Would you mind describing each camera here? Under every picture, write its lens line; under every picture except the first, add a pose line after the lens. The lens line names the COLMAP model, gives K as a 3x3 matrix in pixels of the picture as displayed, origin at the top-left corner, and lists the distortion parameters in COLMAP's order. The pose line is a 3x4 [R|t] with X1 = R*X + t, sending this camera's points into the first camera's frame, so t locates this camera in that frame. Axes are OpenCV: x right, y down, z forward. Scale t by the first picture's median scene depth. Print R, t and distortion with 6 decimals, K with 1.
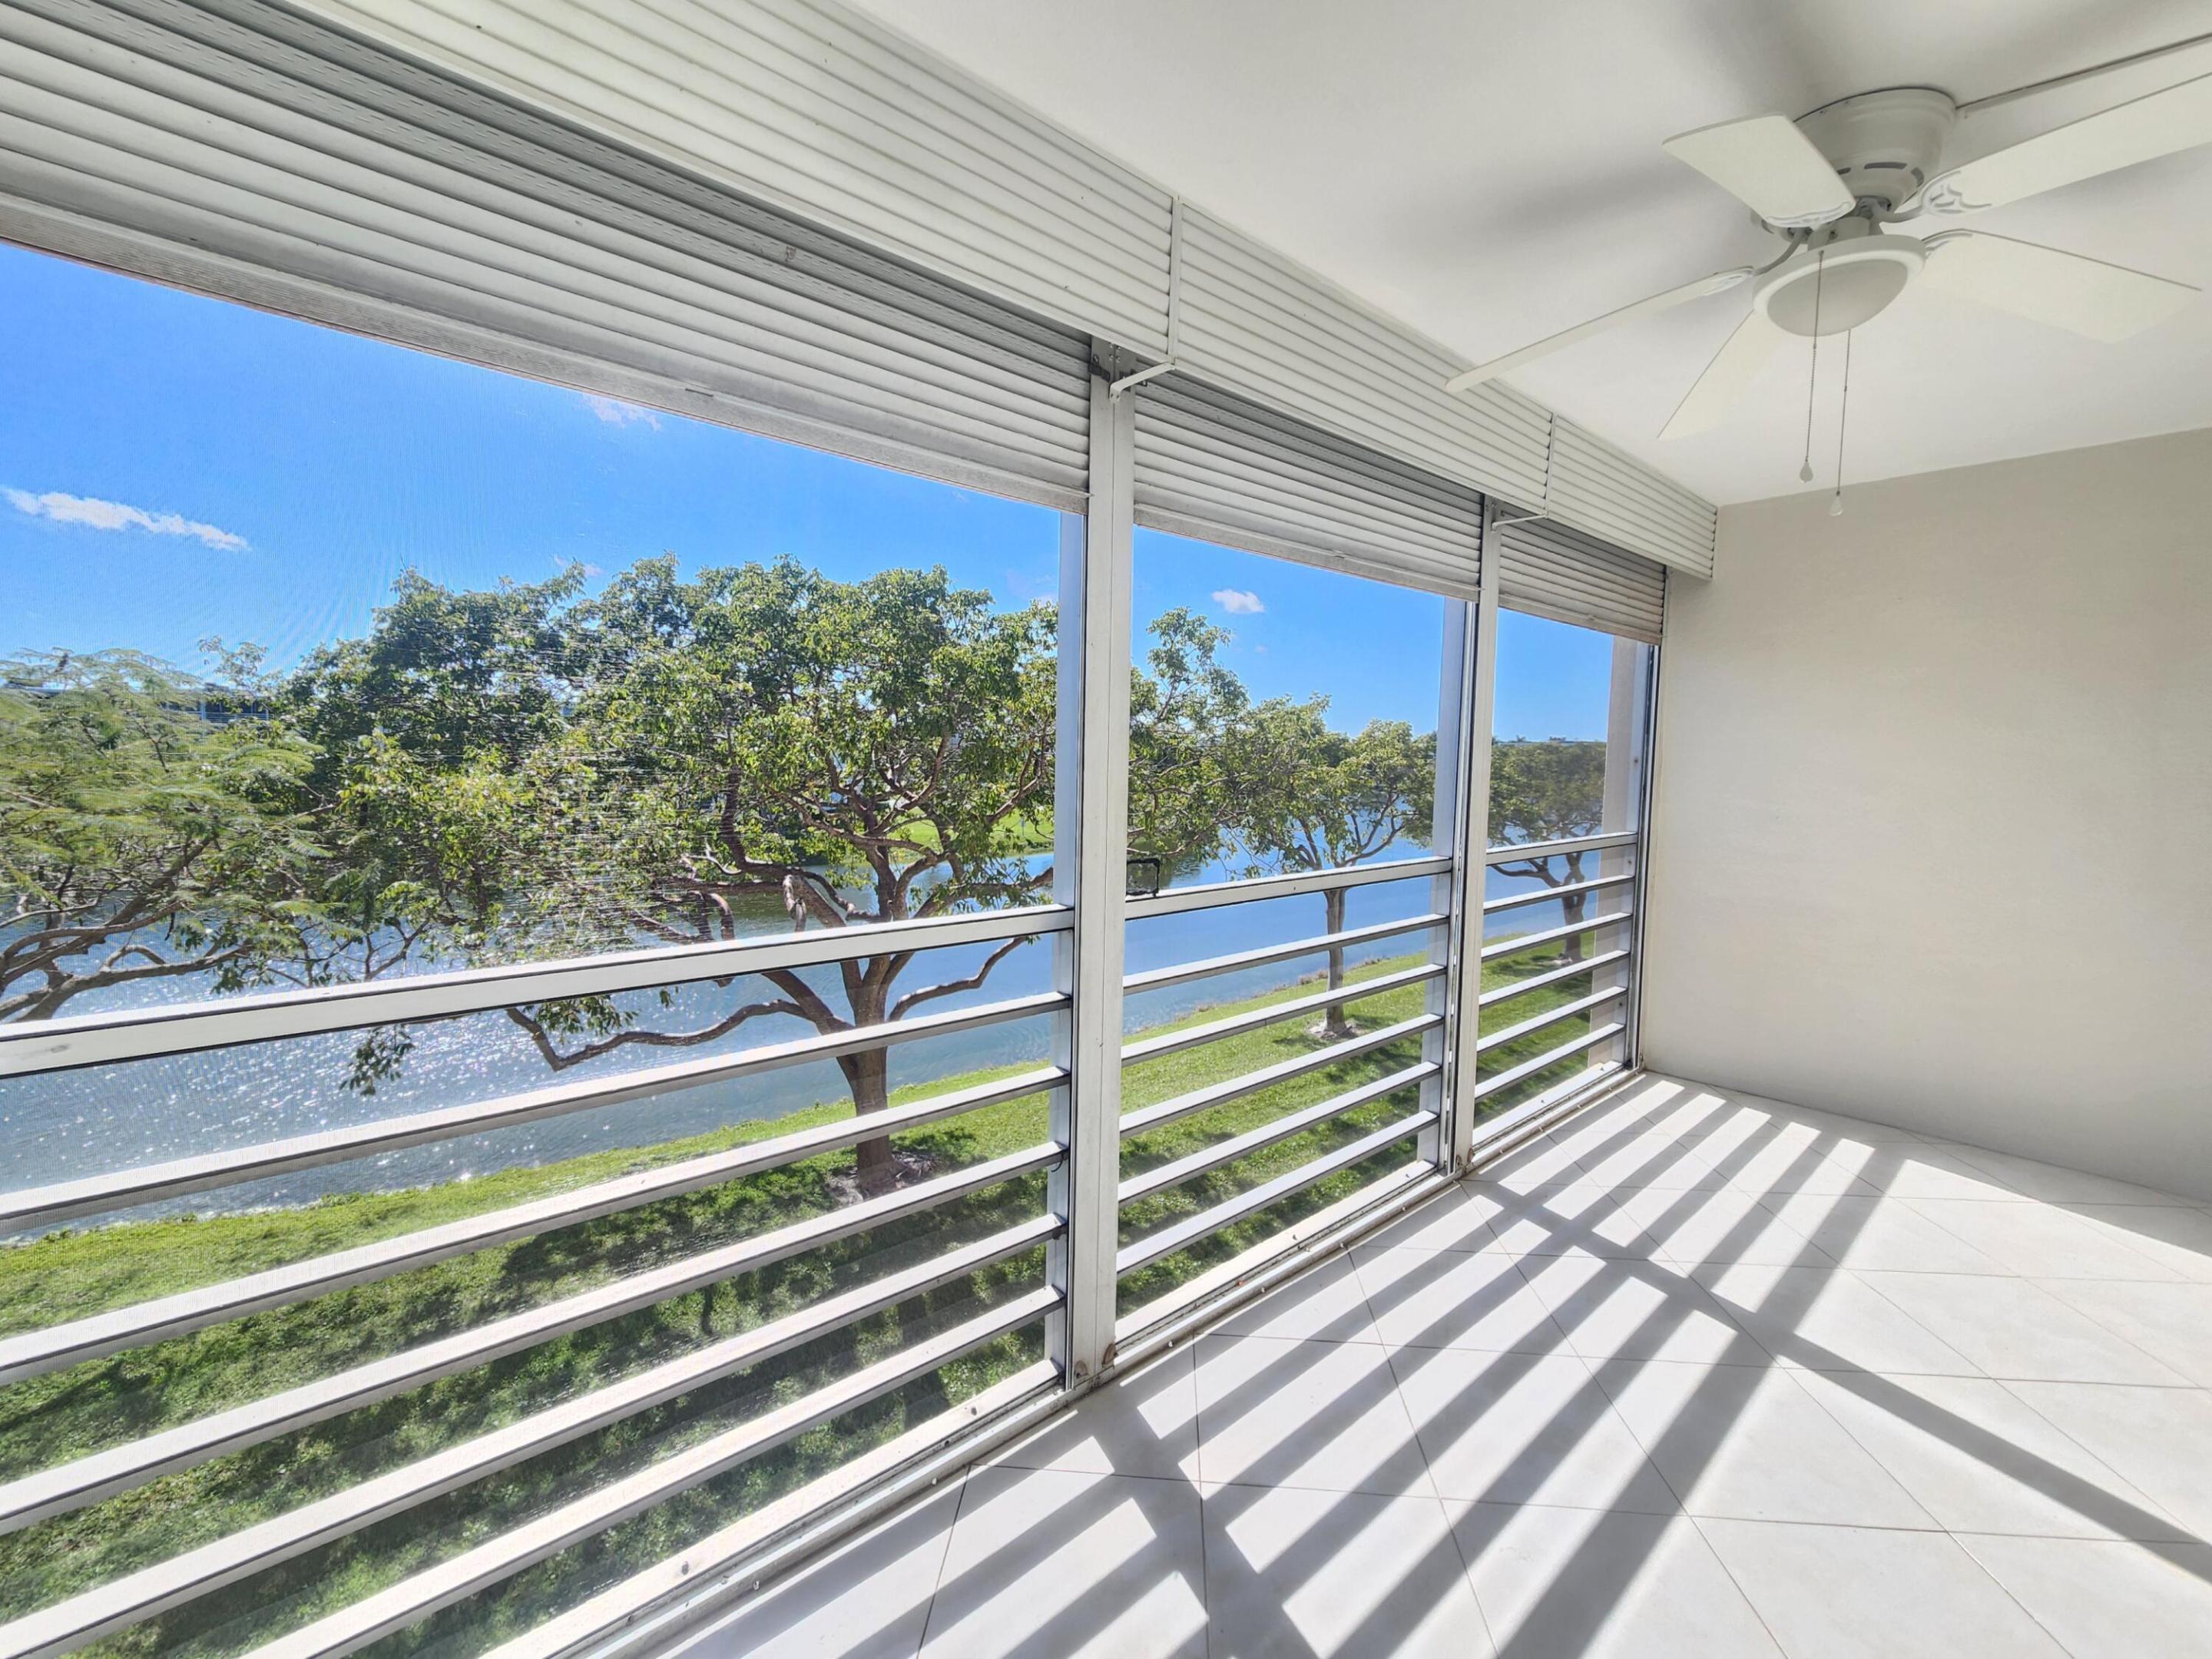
lens RADIAL K [[898.4, 0, 1106.0], [0, 898.4, 829.5], [0, 0, 1]] dist [0.007448, 0.000139]
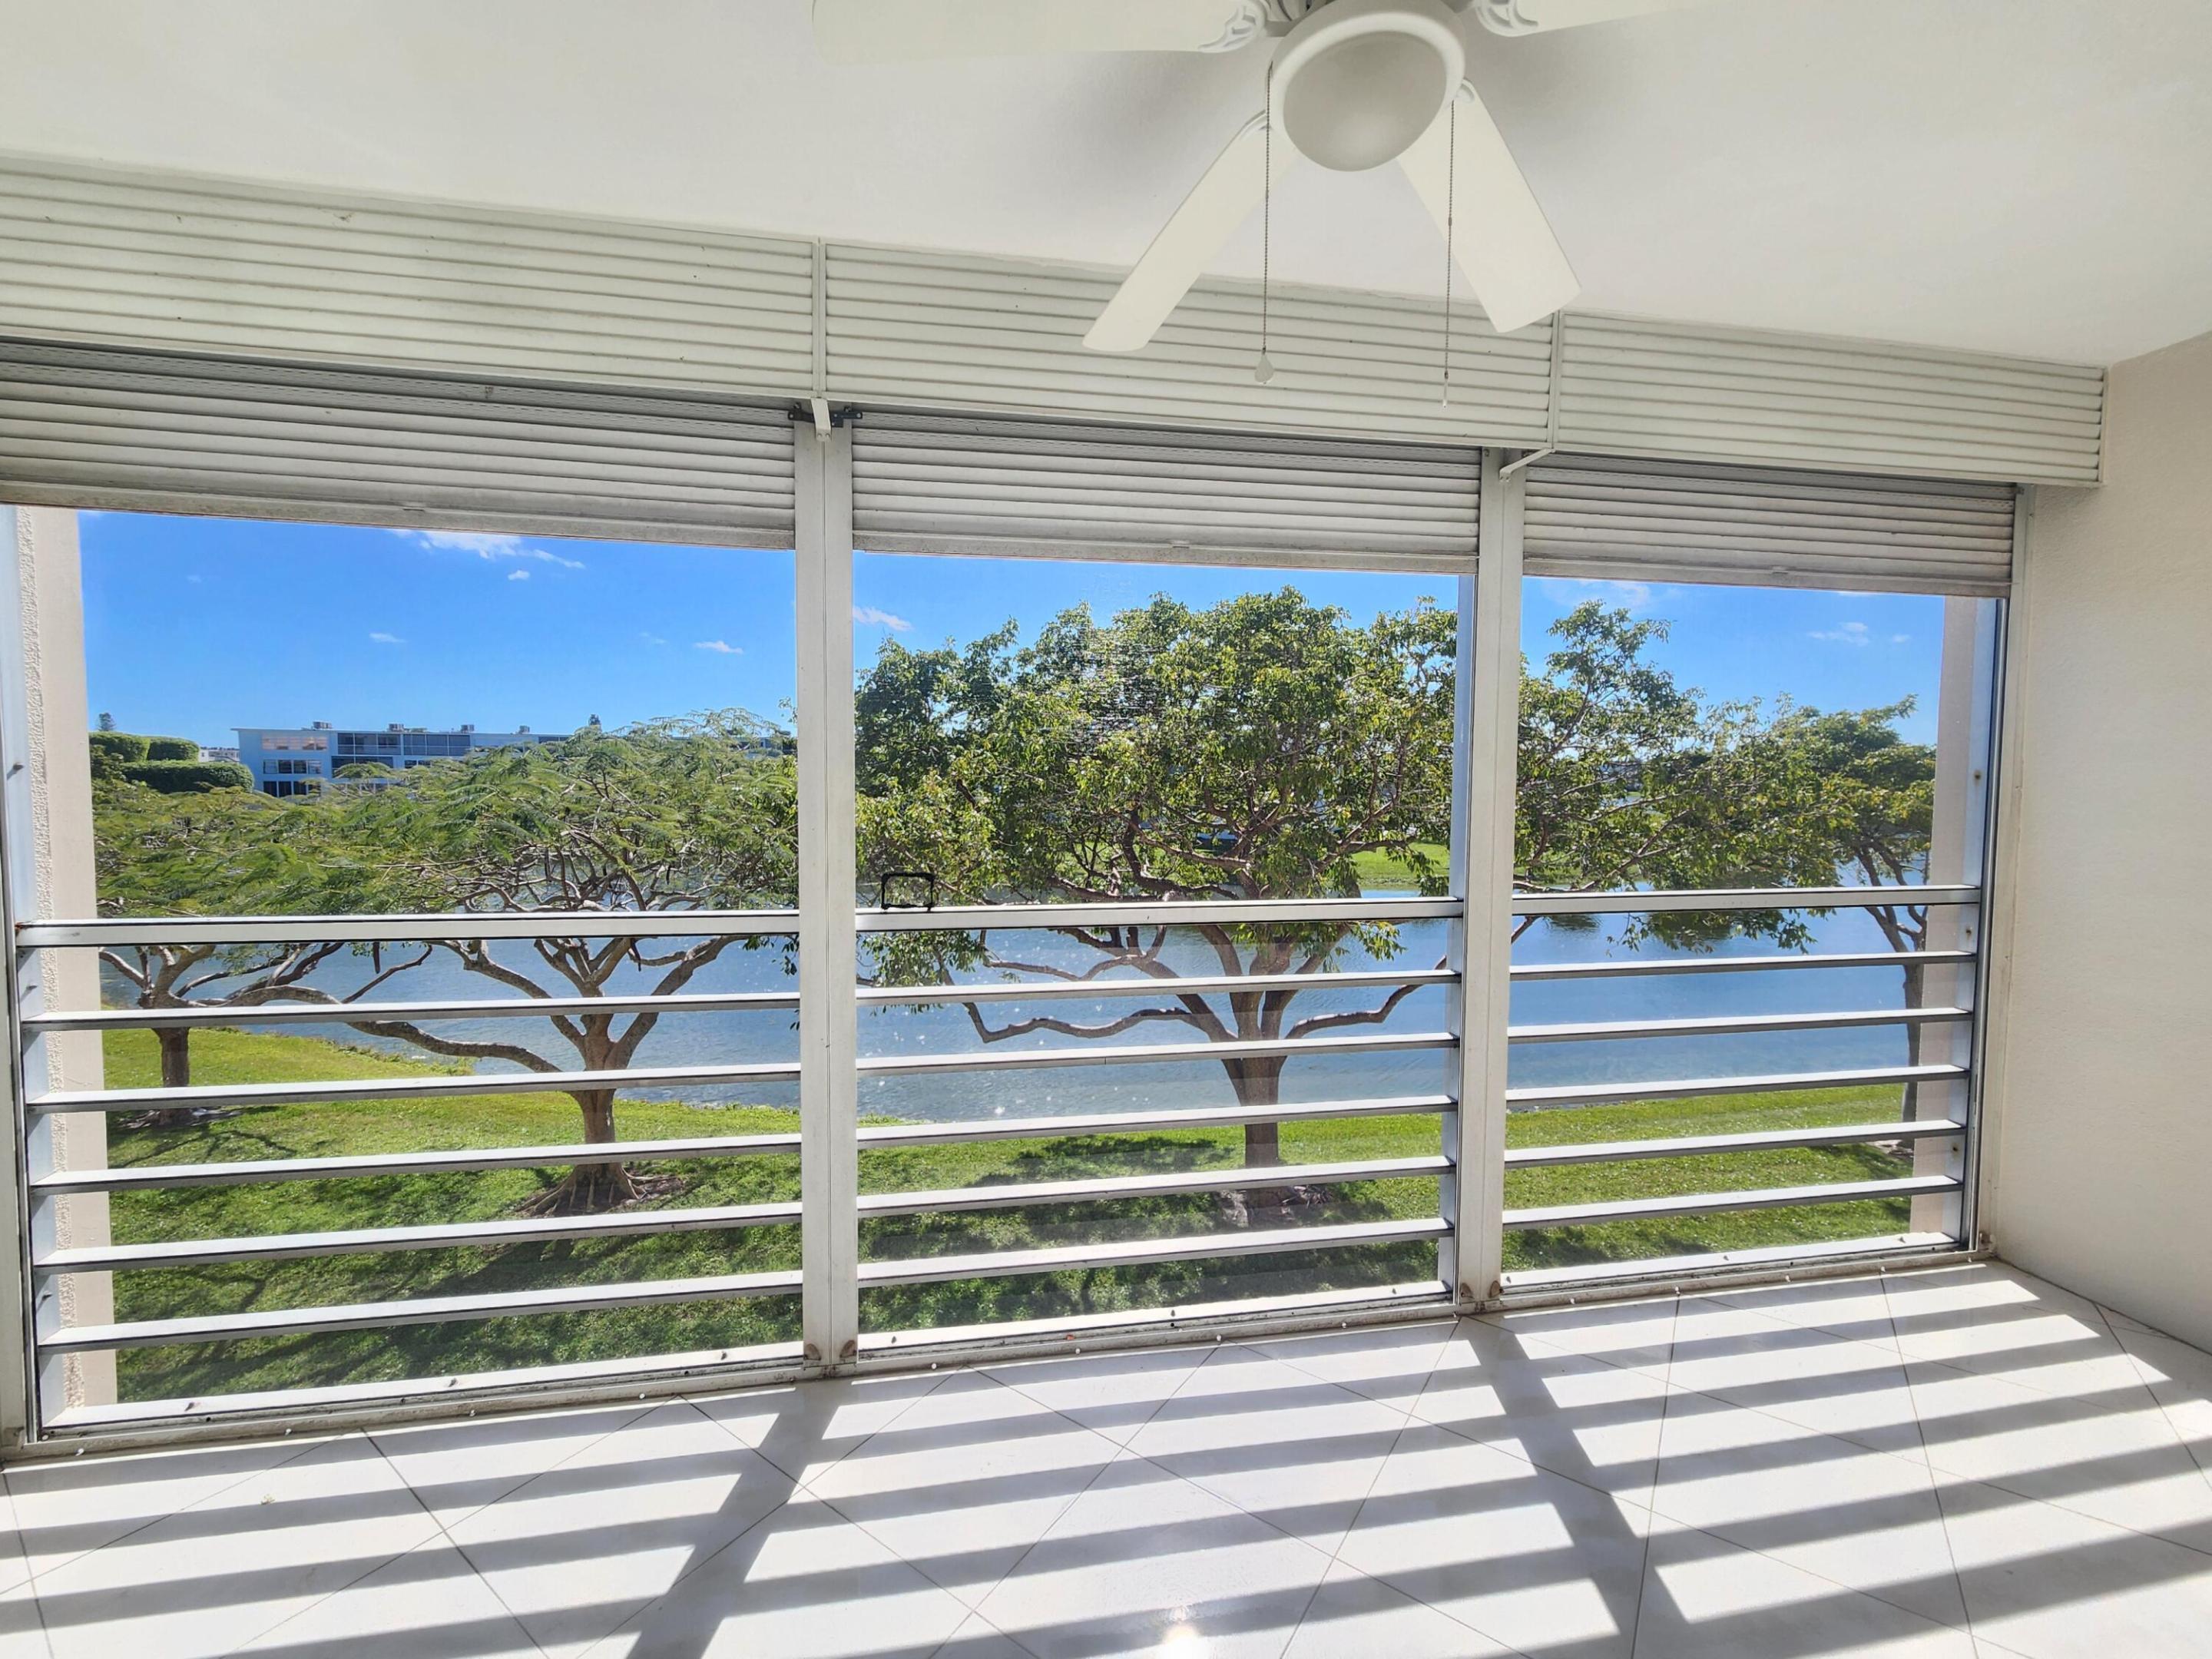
lens RADIAL K [[899.3, 0, 1094.1], [0, 899.3, 819.4], [0, 0, 1]] dist [-0.001344, 0.000777]
pose [[0.858526, 0.017017, -0.512488, 0.130368], [-0.035680, 0.999009, -0.026599, -0.001319], [0.511528, 0.041122, 0.858282, 0.040141]]
